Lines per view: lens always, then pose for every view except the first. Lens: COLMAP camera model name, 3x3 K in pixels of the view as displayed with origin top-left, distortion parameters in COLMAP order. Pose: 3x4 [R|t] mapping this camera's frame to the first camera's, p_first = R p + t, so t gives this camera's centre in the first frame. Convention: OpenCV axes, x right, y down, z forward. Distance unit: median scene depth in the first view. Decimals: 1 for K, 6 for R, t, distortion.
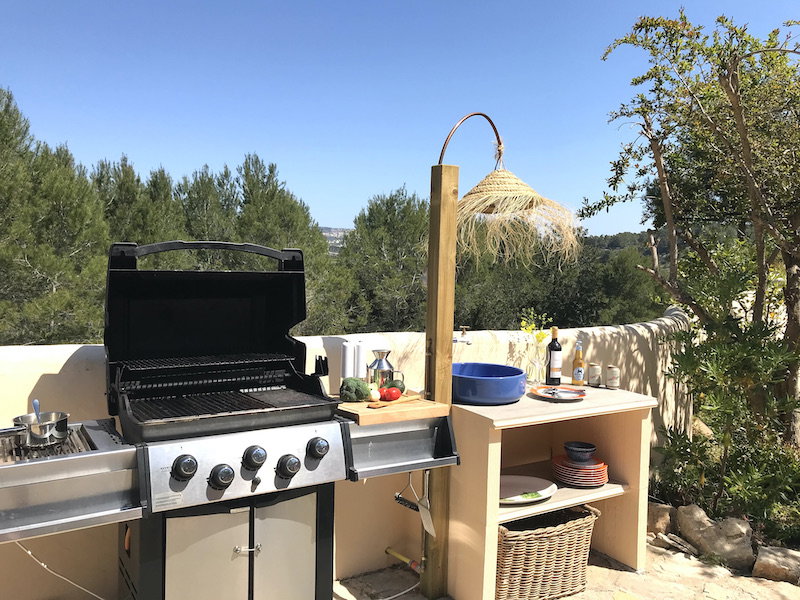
lens RADIAL K [[703.7, 0, 399.6], [0, 703.7, 317.9], [0, 0, 1]] dist [0.061001, -0.016200]
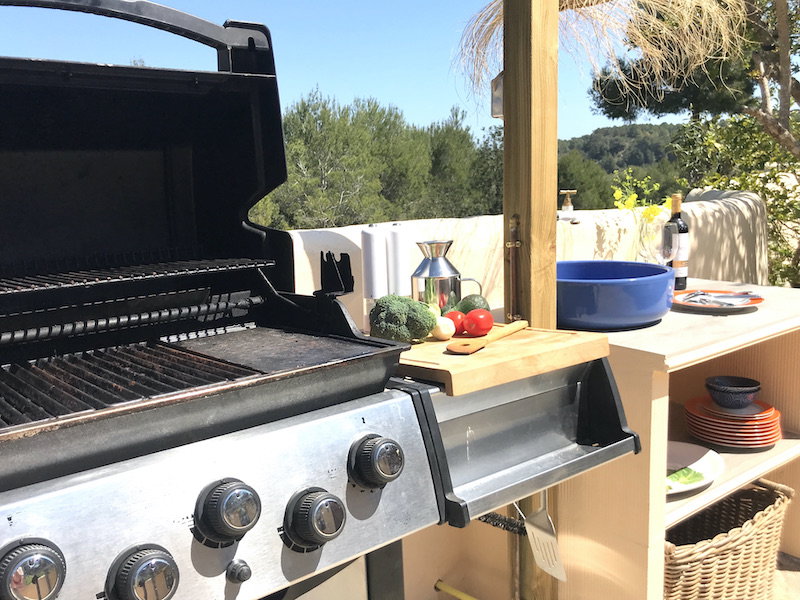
lens RADIAL K [[703.7, 0, 399.6], [0, 703.7, 317.9], [0, 0, 1]] dist [0.061001, -0.016200]
pose [[0.989151, -0.078178, 0.124375, -0.123787], [0.066252, 0.993048, 0.097298, 0.052231], [-0.131117, -0.088002, 0.987453, 0.505967]]
